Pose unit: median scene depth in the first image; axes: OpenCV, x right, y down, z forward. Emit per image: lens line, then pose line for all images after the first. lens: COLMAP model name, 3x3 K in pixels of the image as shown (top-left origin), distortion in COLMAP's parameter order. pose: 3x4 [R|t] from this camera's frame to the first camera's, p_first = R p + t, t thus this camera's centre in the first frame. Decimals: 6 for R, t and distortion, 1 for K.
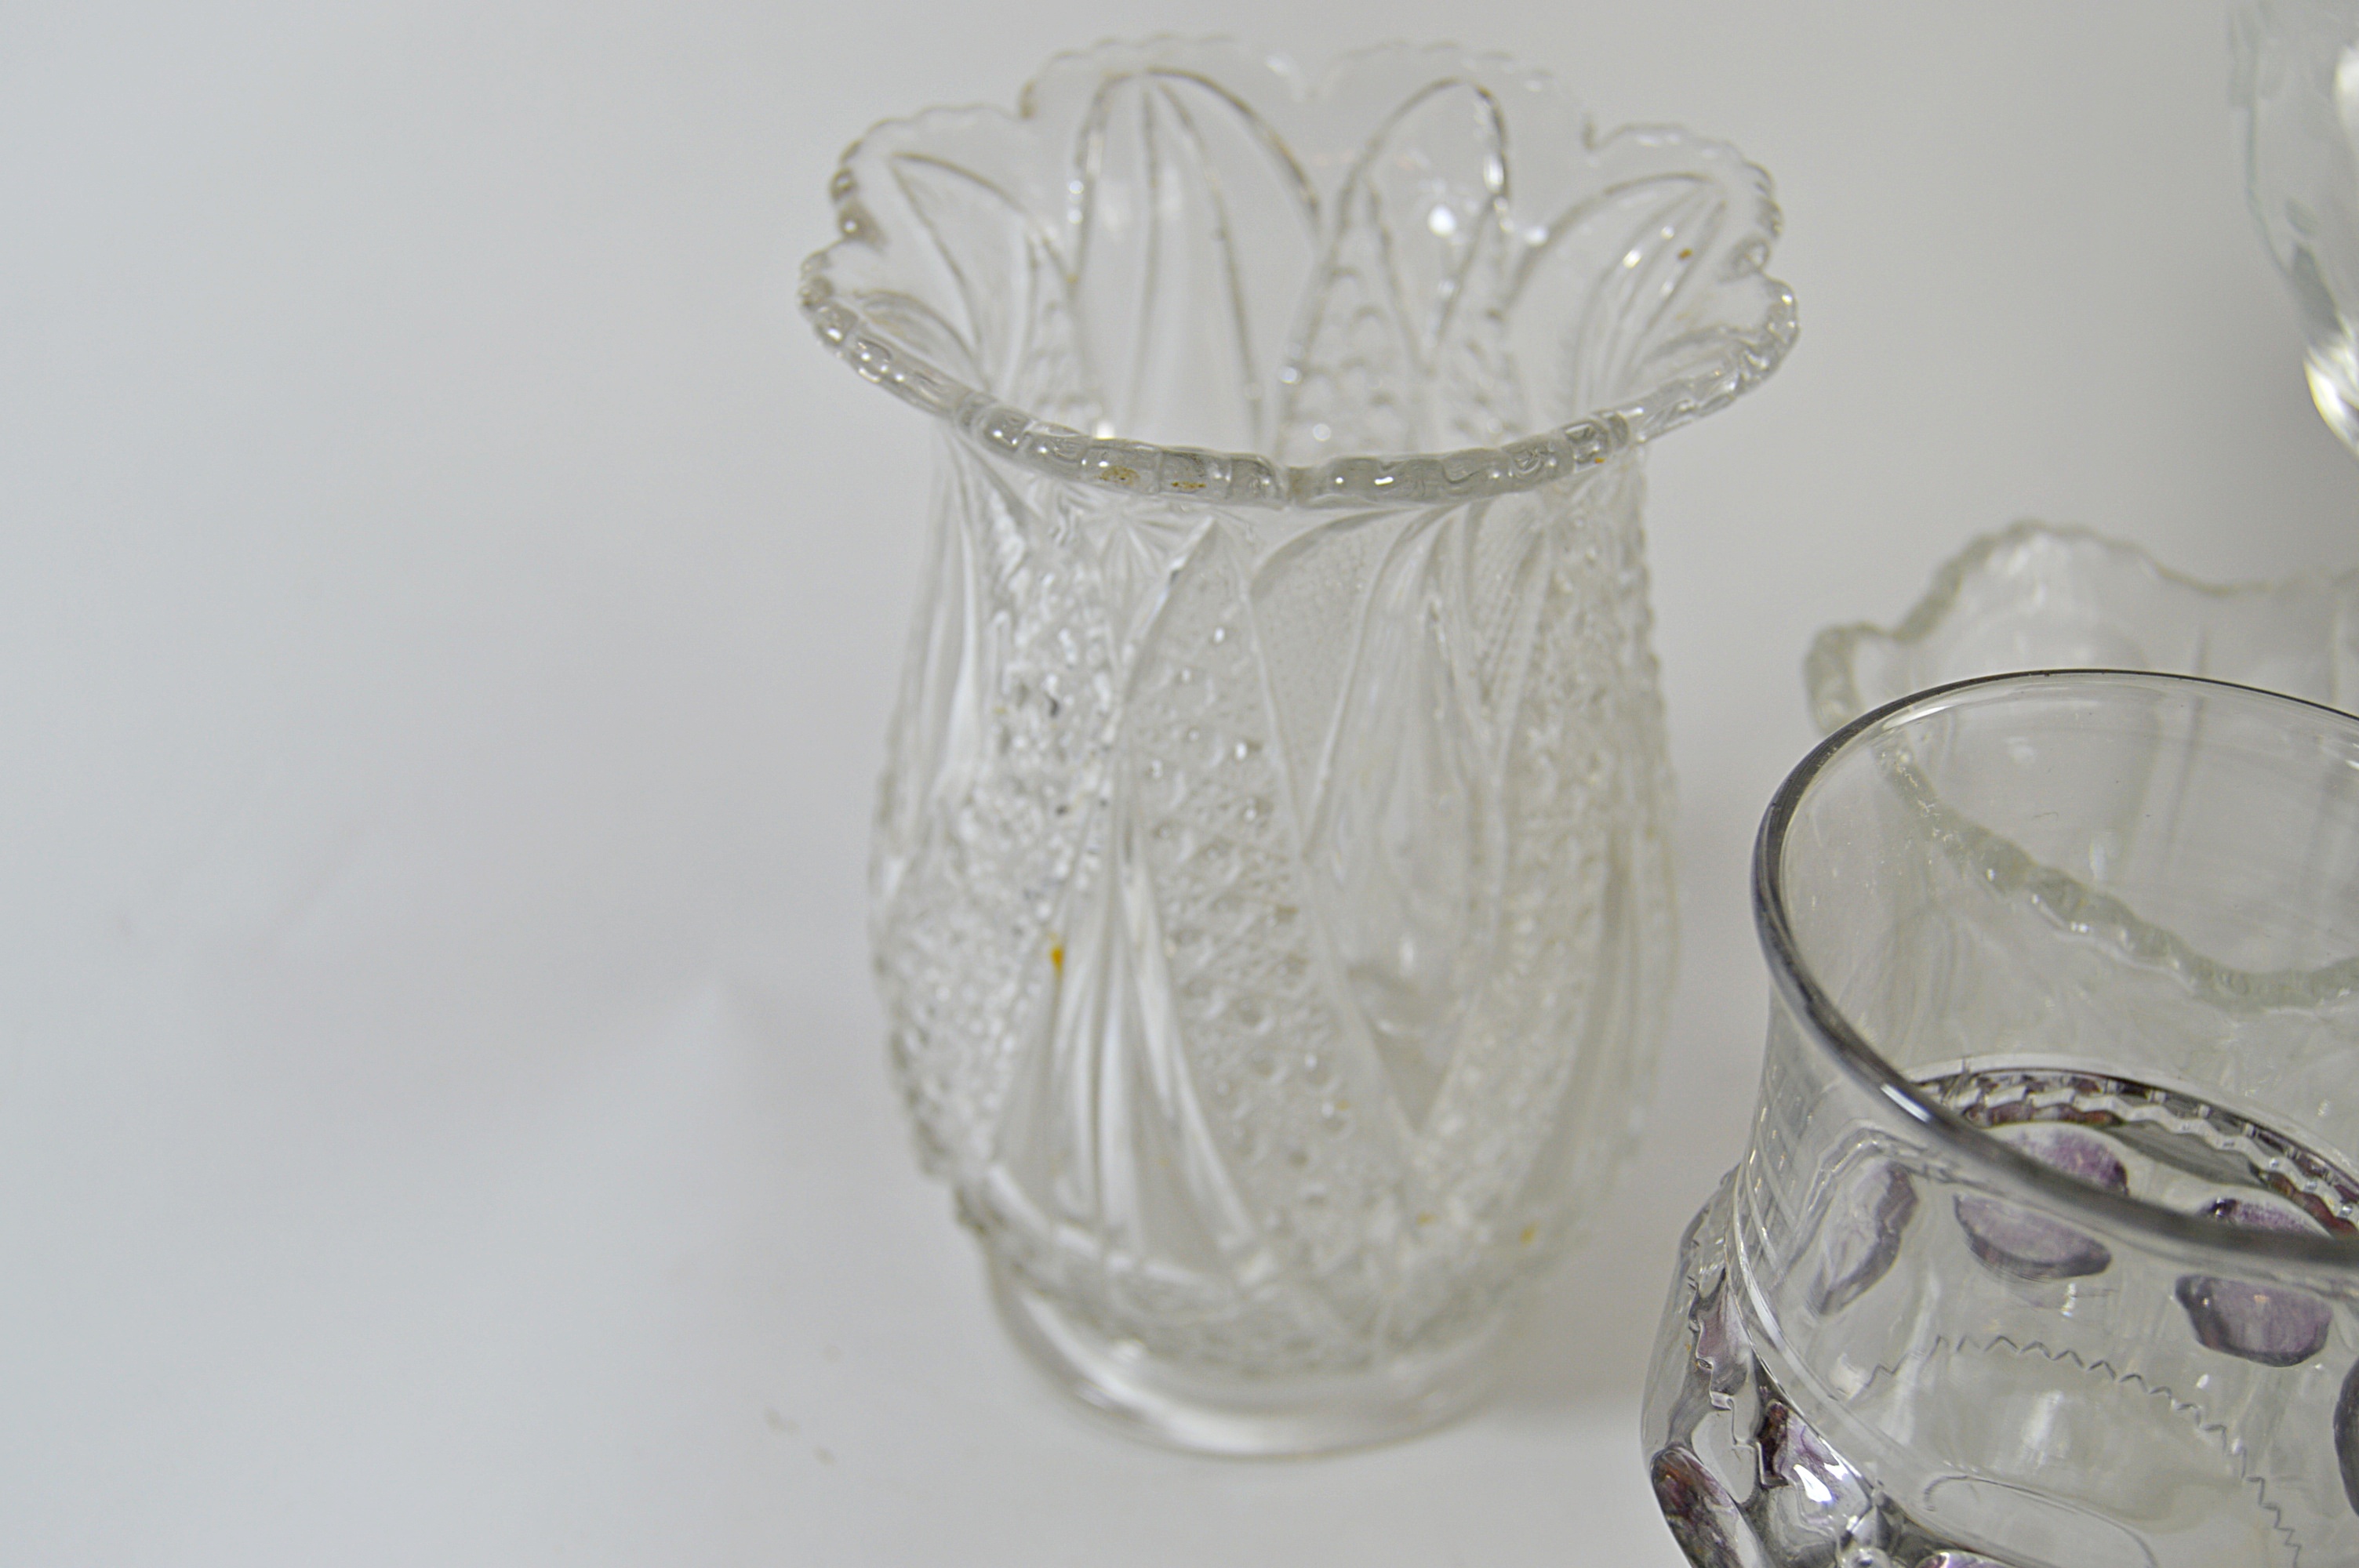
lens RADIAL K [[3179.1, 0, 1188.8], [0, 3179.1, 783.9], [0, 0, 1]] dist [-0.003624, 0.000000]
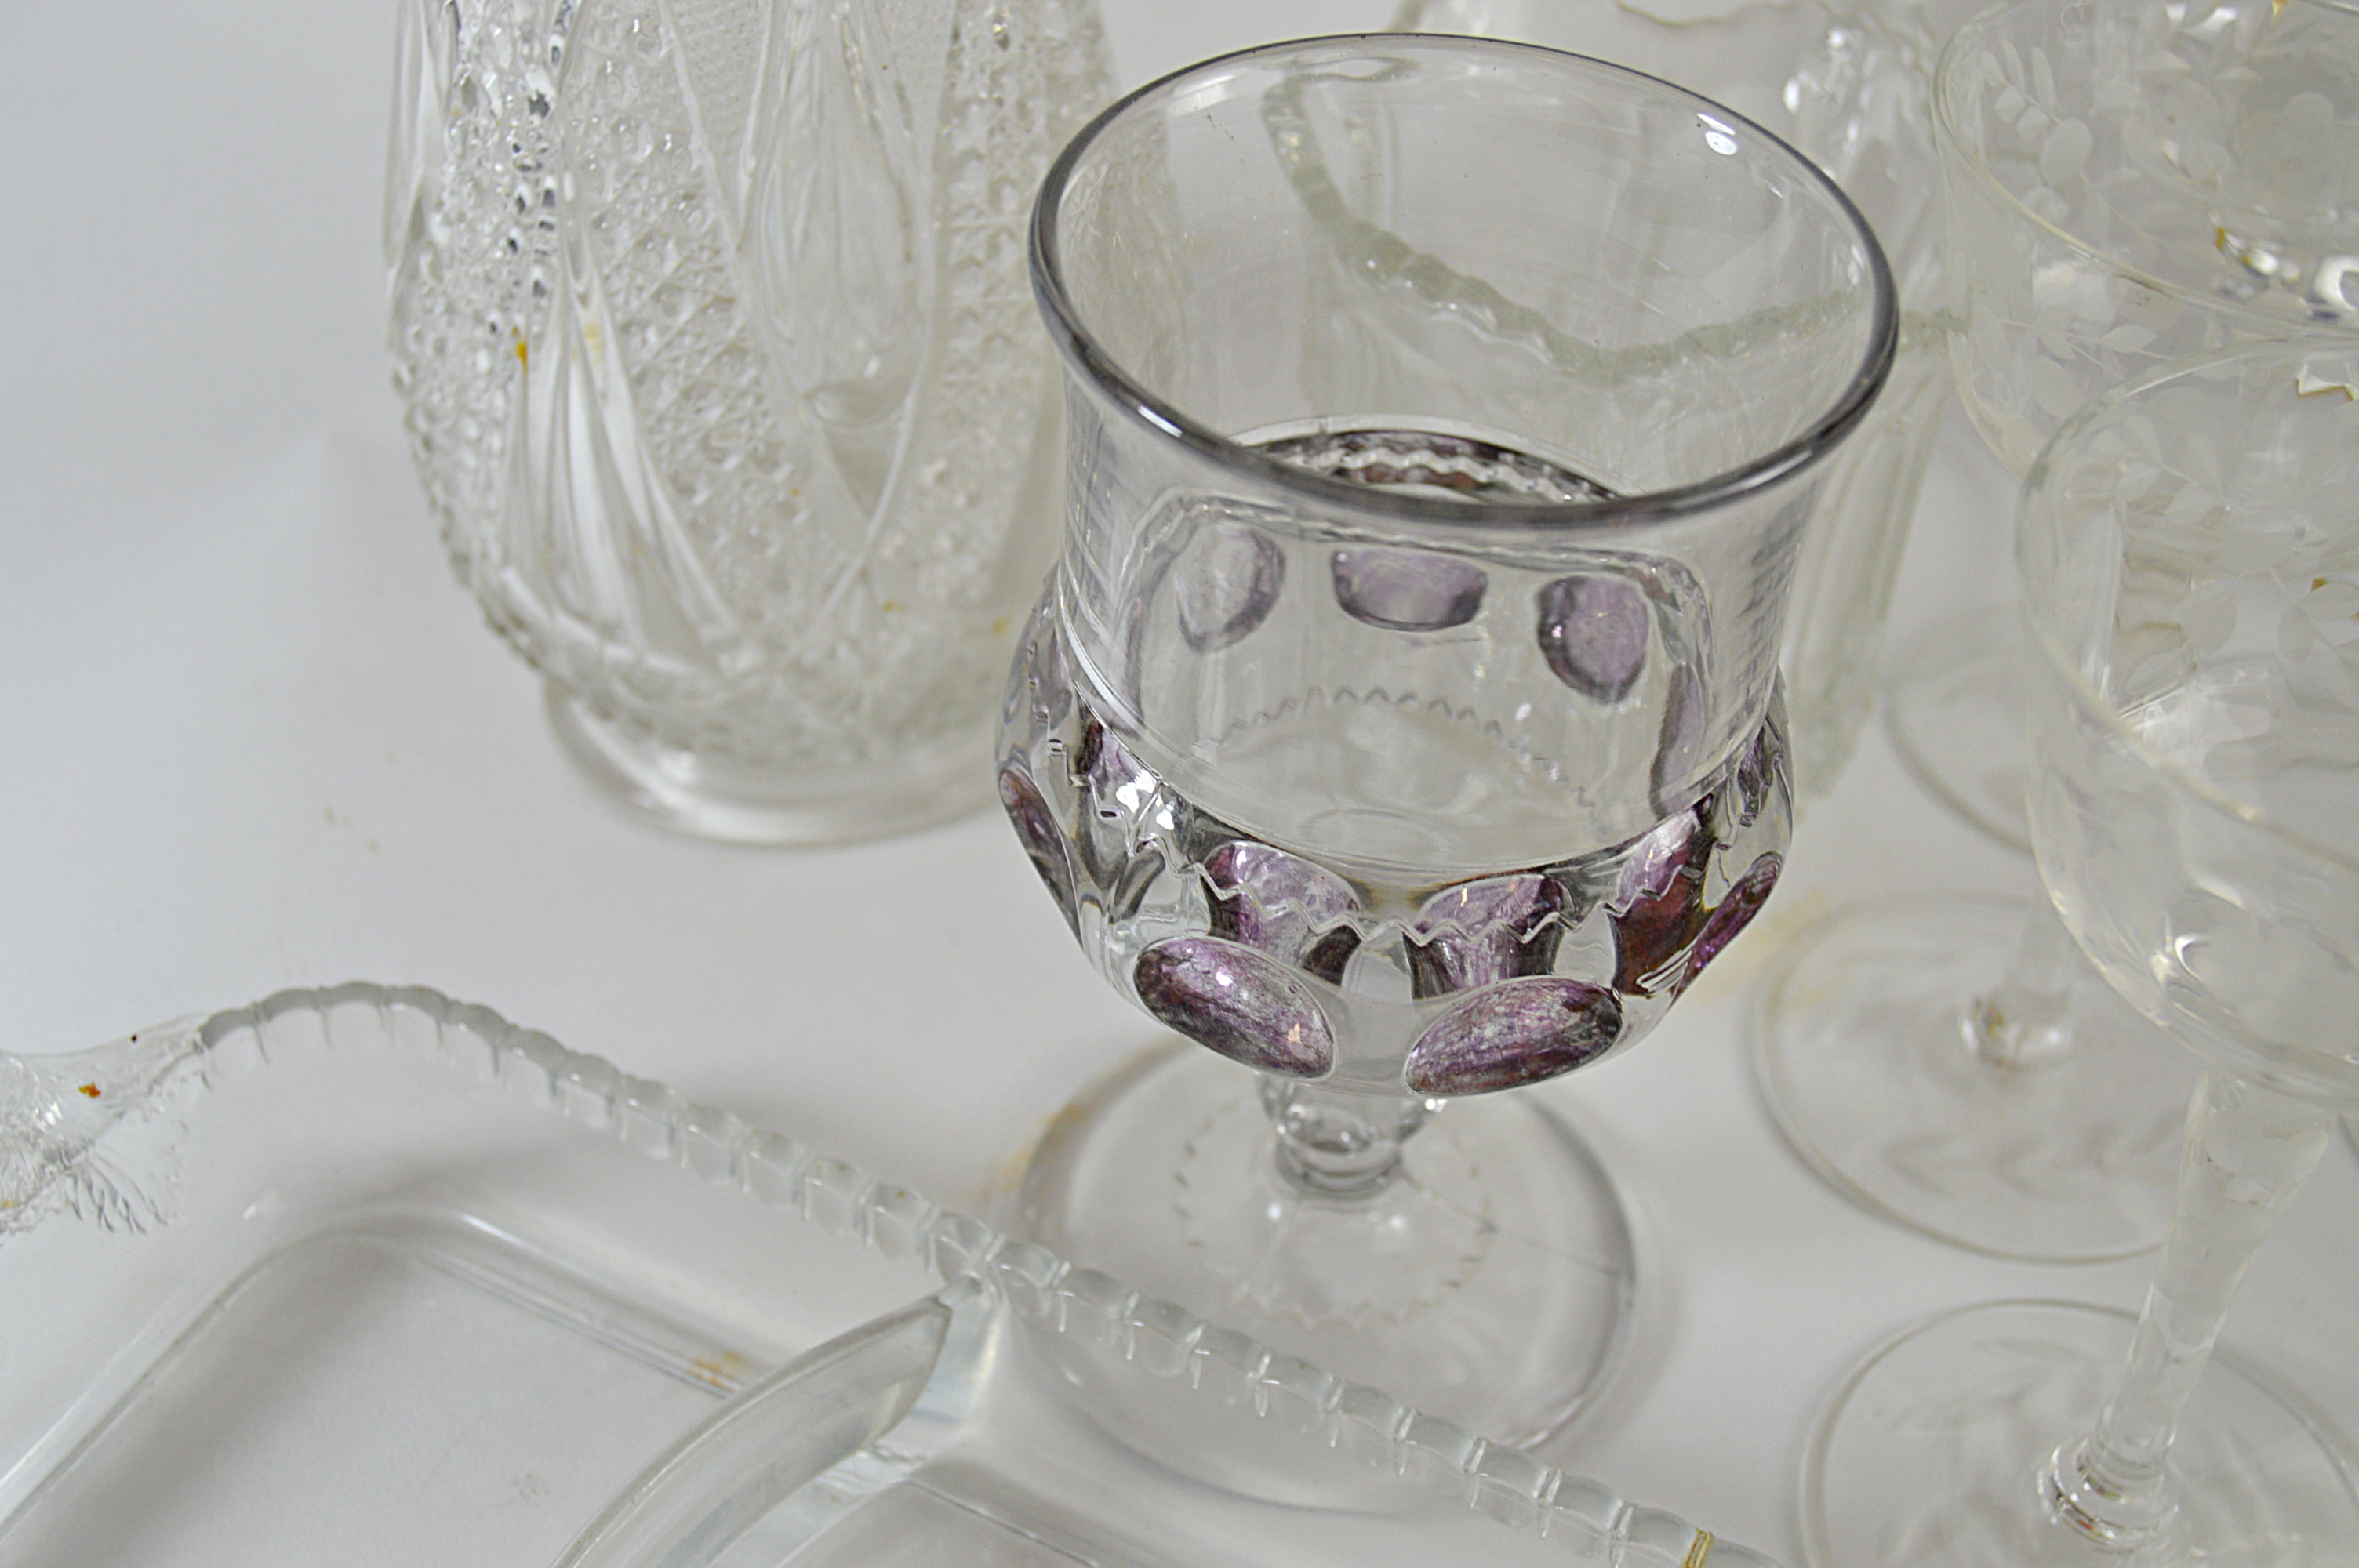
lens RADIAL K [[3054.4, 0, 1189.6], [0, 3054.4, 779.1], [0, 0, 1]] dist [-0.014921, 0.000000]
pose [[0.999675, -0.004883, 0.025035, 0.157441], [0.001892, 0.992998, 0.118118, 0.077337], [-0.025437, -0.118032, 0.992684, -0.033641]]
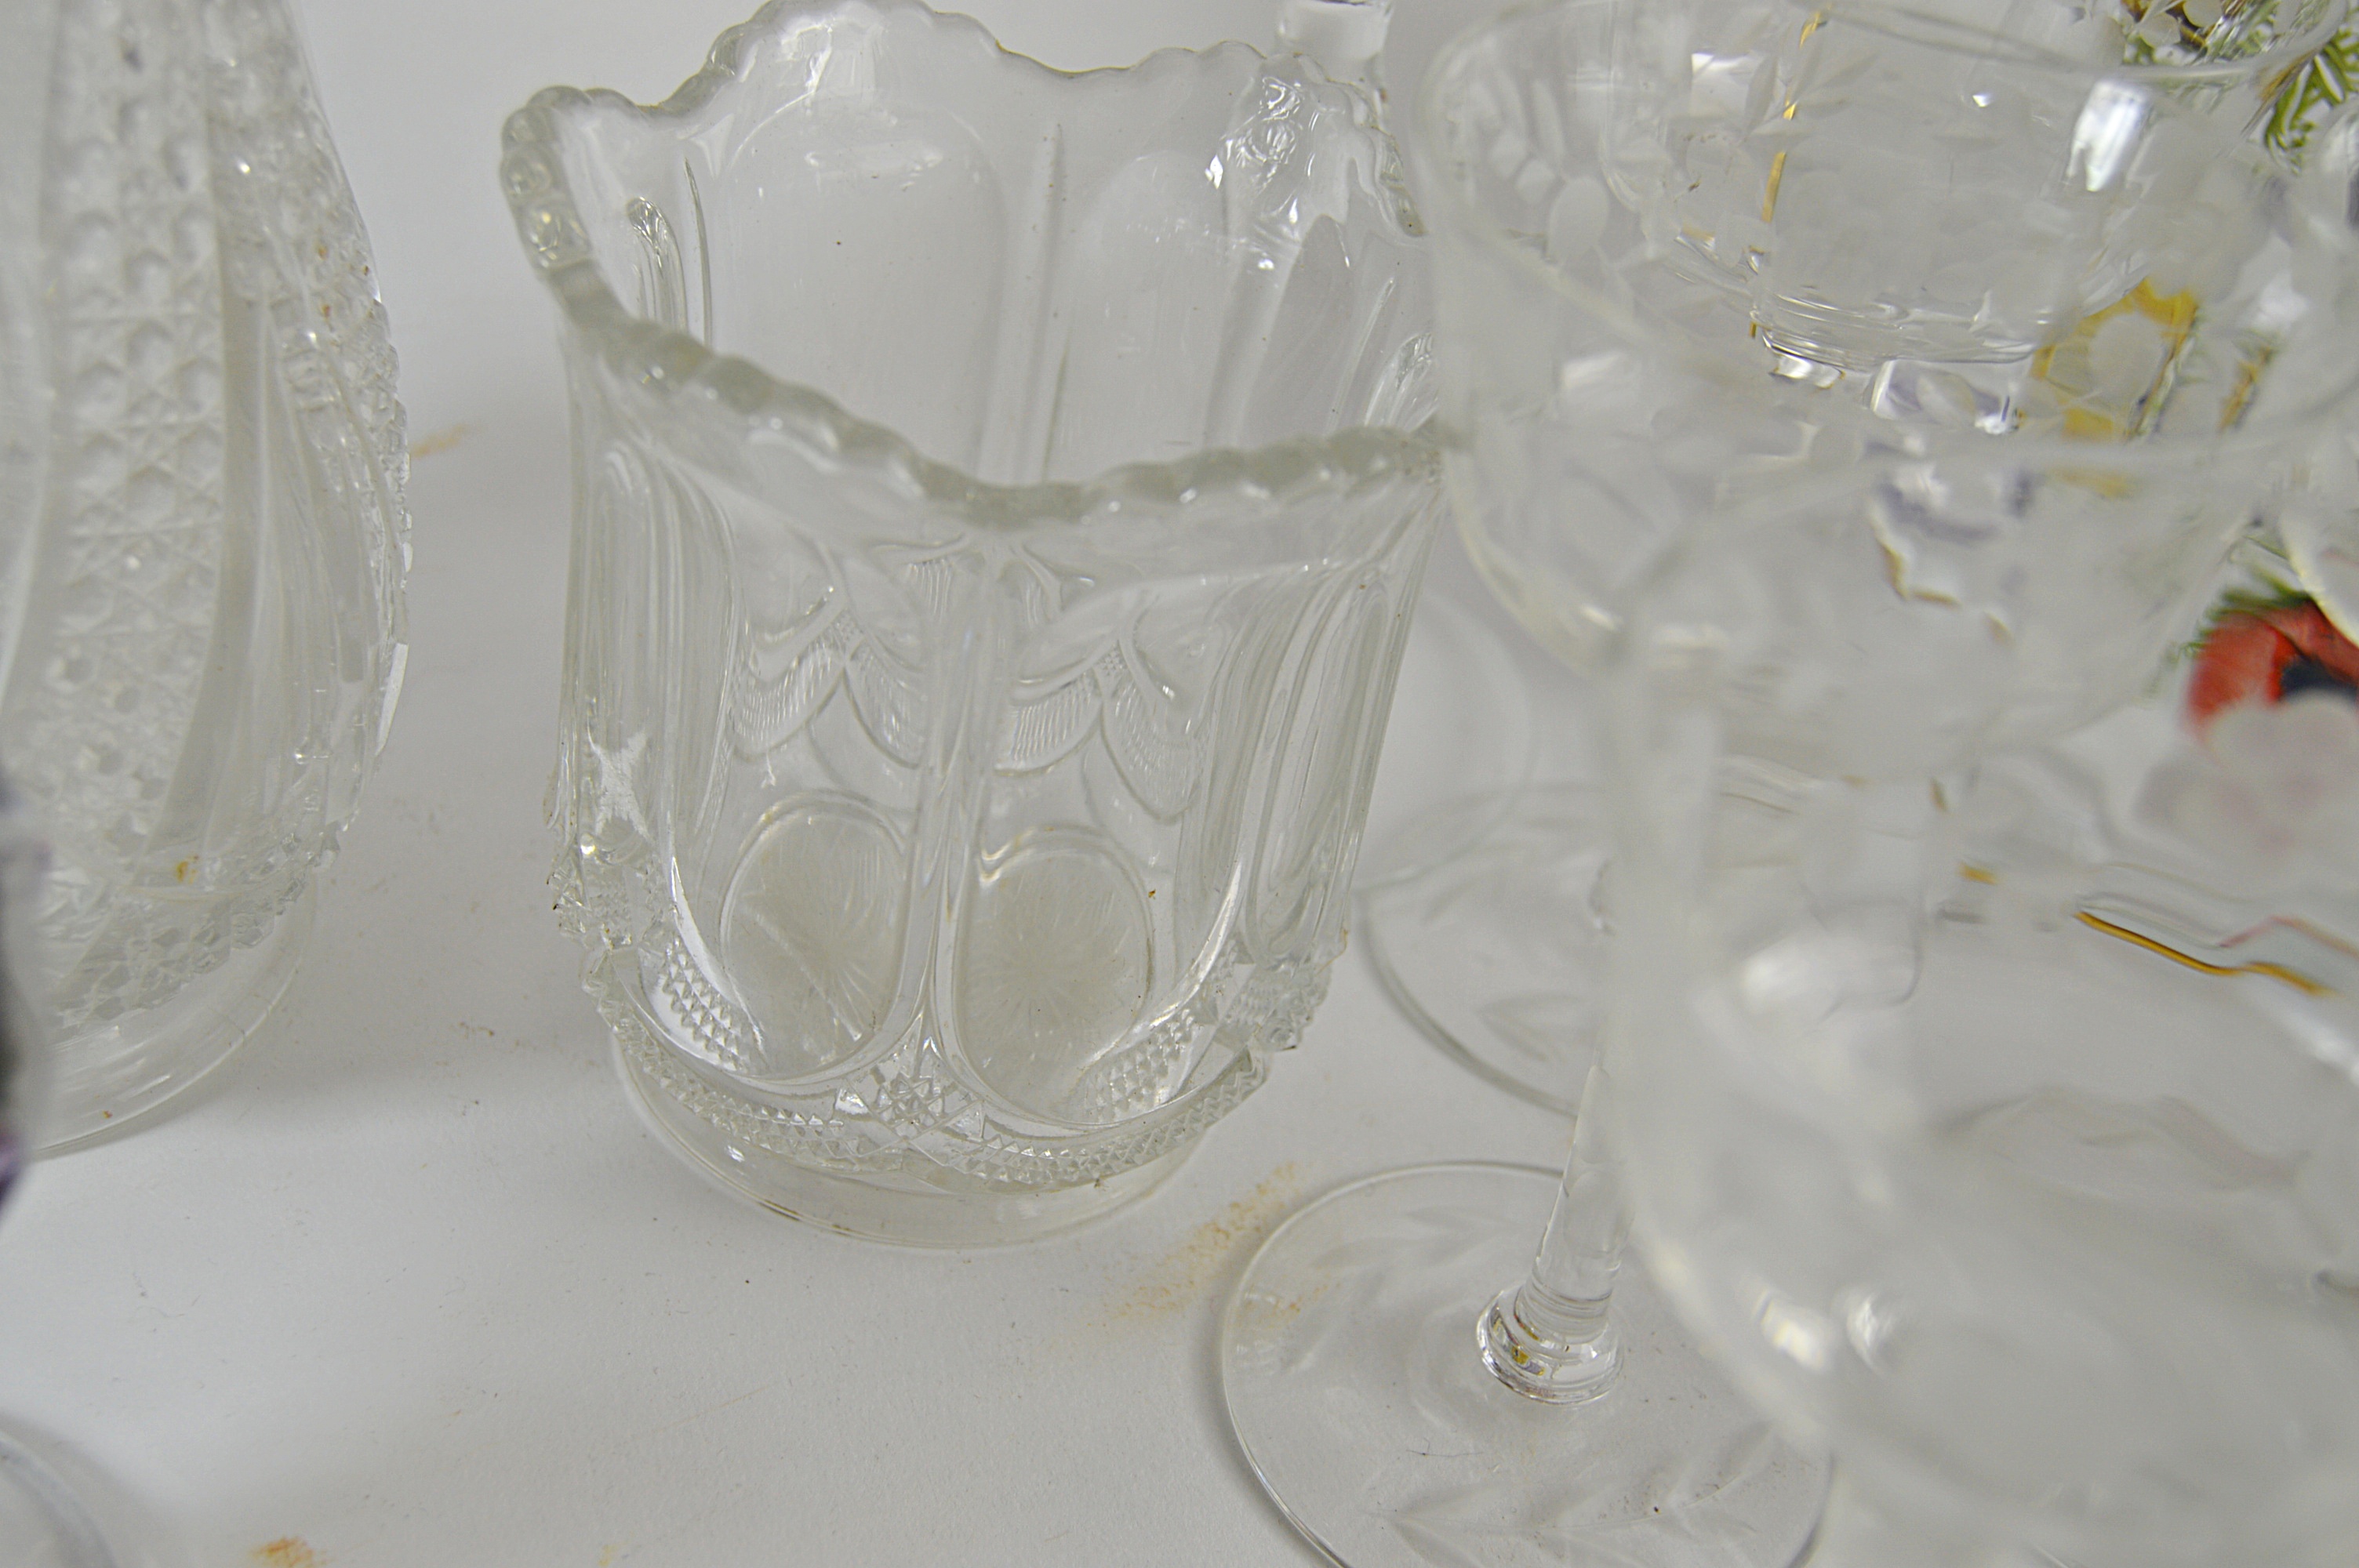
lens RADIAL K [[3179.1, 0, 1203.9], [0, 3179.1, 788.2], [0, 0, 1]] dist [-0.003624, 0.000000]
pose [[0.976762, -0.030651, 0.212126, 0.203900], [0.016058, 0.997405, 0.070179, 0.076834], [-0.213726, -0.065142, 0.974719, 0.201570]]
